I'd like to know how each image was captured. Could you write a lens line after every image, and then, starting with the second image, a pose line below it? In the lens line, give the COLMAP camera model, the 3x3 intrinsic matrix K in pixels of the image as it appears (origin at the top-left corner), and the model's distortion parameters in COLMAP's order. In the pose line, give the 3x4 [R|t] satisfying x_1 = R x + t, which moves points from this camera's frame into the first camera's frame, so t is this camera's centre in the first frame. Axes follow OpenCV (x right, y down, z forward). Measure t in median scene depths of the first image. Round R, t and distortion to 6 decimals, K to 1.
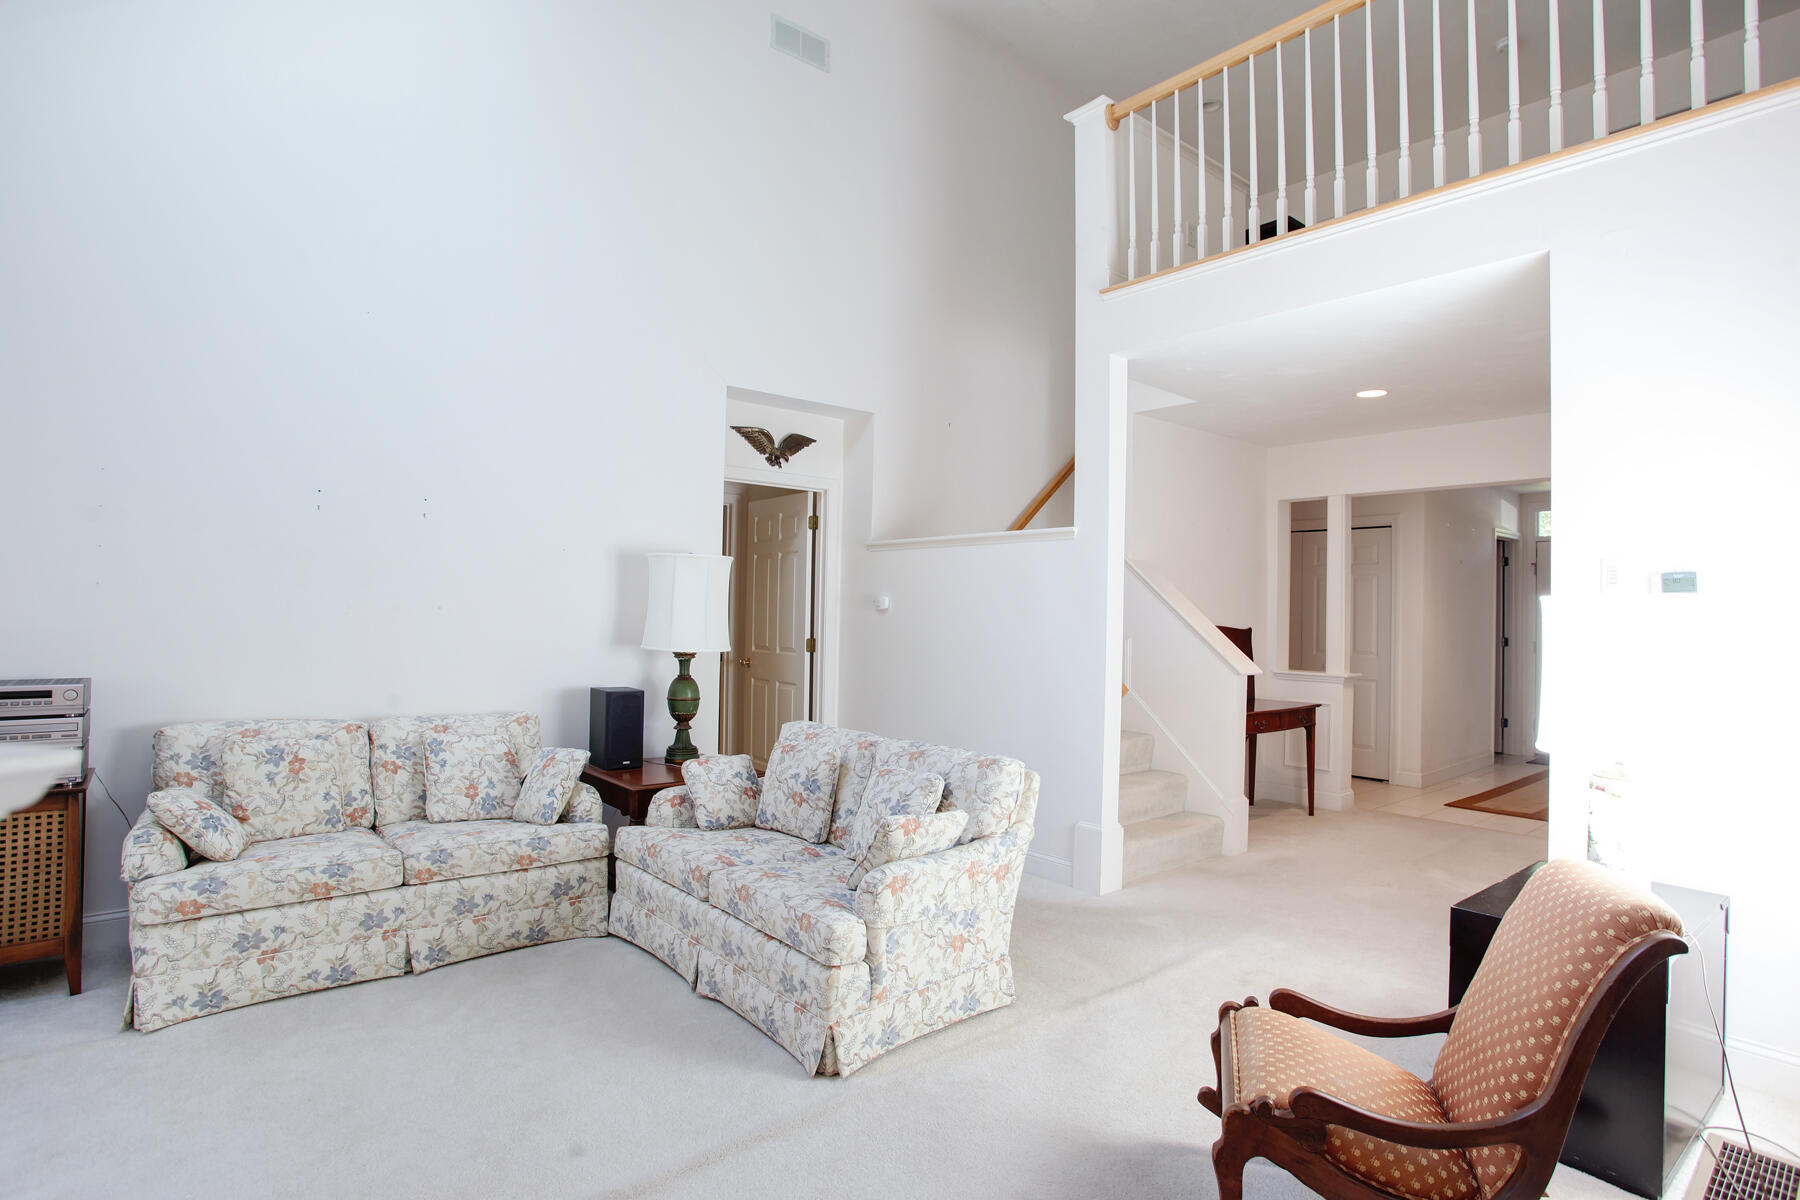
lens RADIAL K [[922.8, 0, 900.0], [0, 922.8, 600.0], [0, 0, 1]] dist [-0.056330, -0.000024]
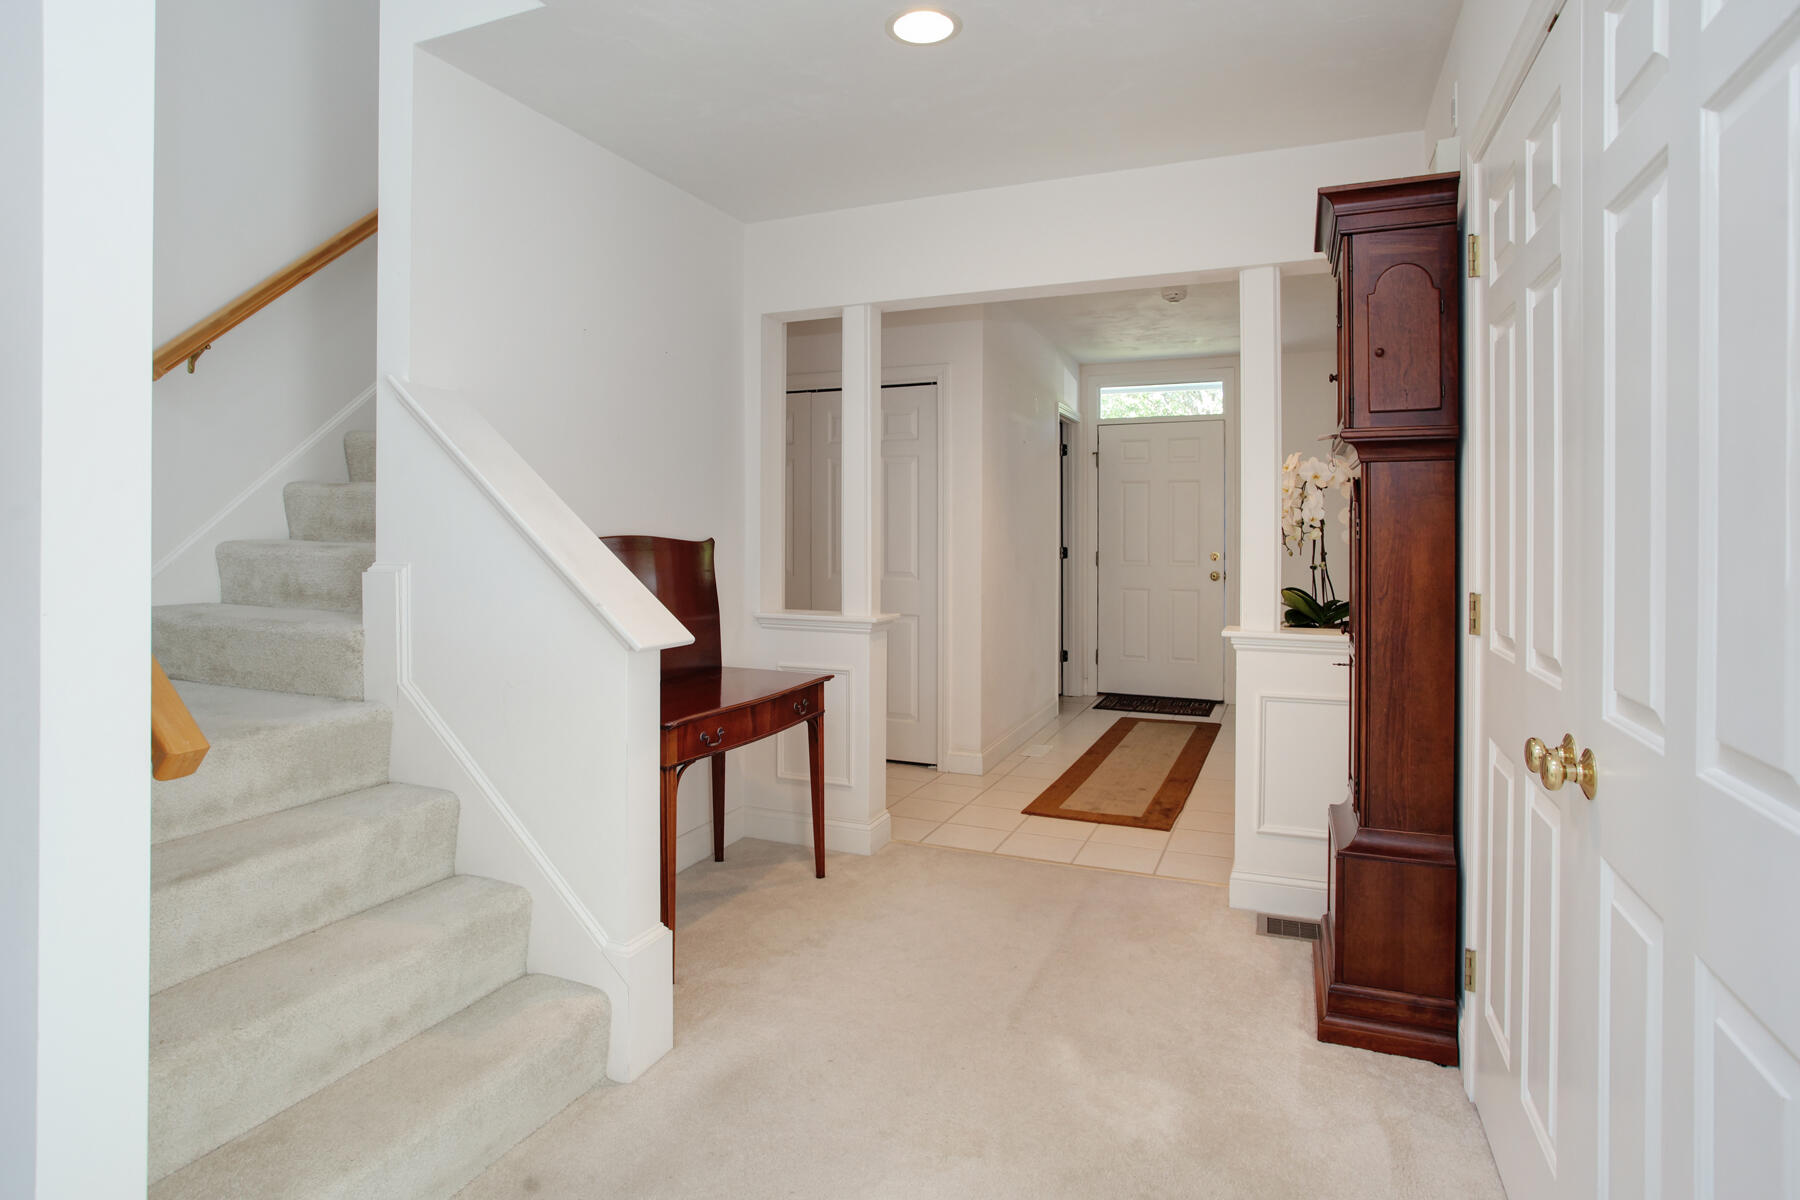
lens RADIAL K [[924.4, 0, 904.1], [0, 924.4, 525.9], [0, 0, 1]] dist [-0.040660, 0.000378]
pose [[0.885236, -0.011183, 0.465008, 0.227957], [0.006765, 0.999915, 0.011170, 0.017126], [-0.465093, -0.006742, 0.885236, 0.458474]]
